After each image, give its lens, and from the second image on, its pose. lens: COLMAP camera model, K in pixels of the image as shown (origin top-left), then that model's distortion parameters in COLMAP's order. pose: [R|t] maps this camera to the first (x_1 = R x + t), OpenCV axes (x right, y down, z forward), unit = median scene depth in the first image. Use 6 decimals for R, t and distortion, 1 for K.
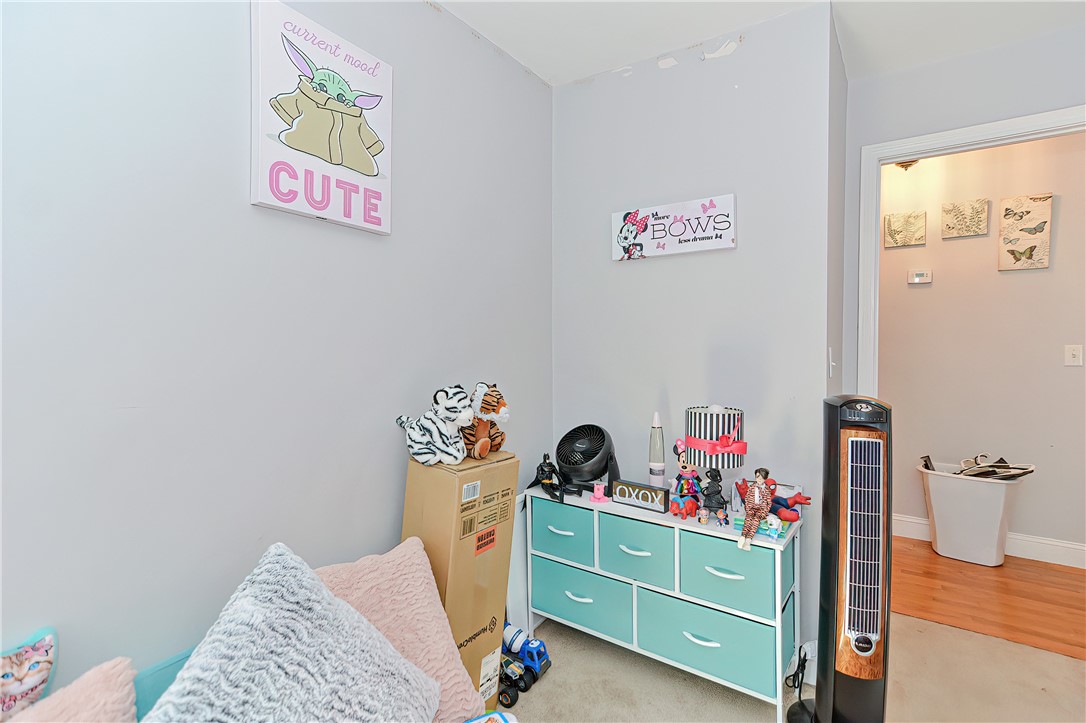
lens RADIAL K [[538.2, 0, 507.0], [0, 538.2, 348.2], [0, 0, 1]] dist [0.016098, 0.002085]
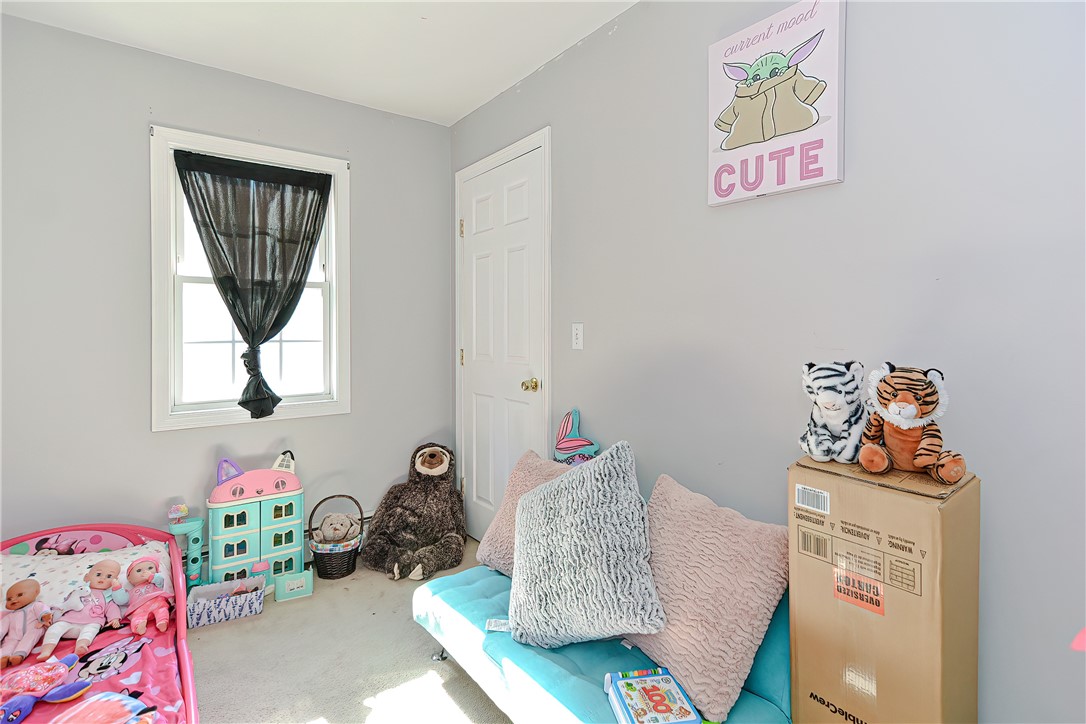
lens RADIAL K [[538.2, 0, 551.3], [0, 538.2, 319.6], [0, 0, 1]] dist [0.016098, 0.002085]
pose [[-0.291641, -0.014627, -0.956416, 0.379401], [-0.006818, 0.999889, -0.013213, 0.012267], [0.956503, 0.002667, -0.291709, 0.425569]]
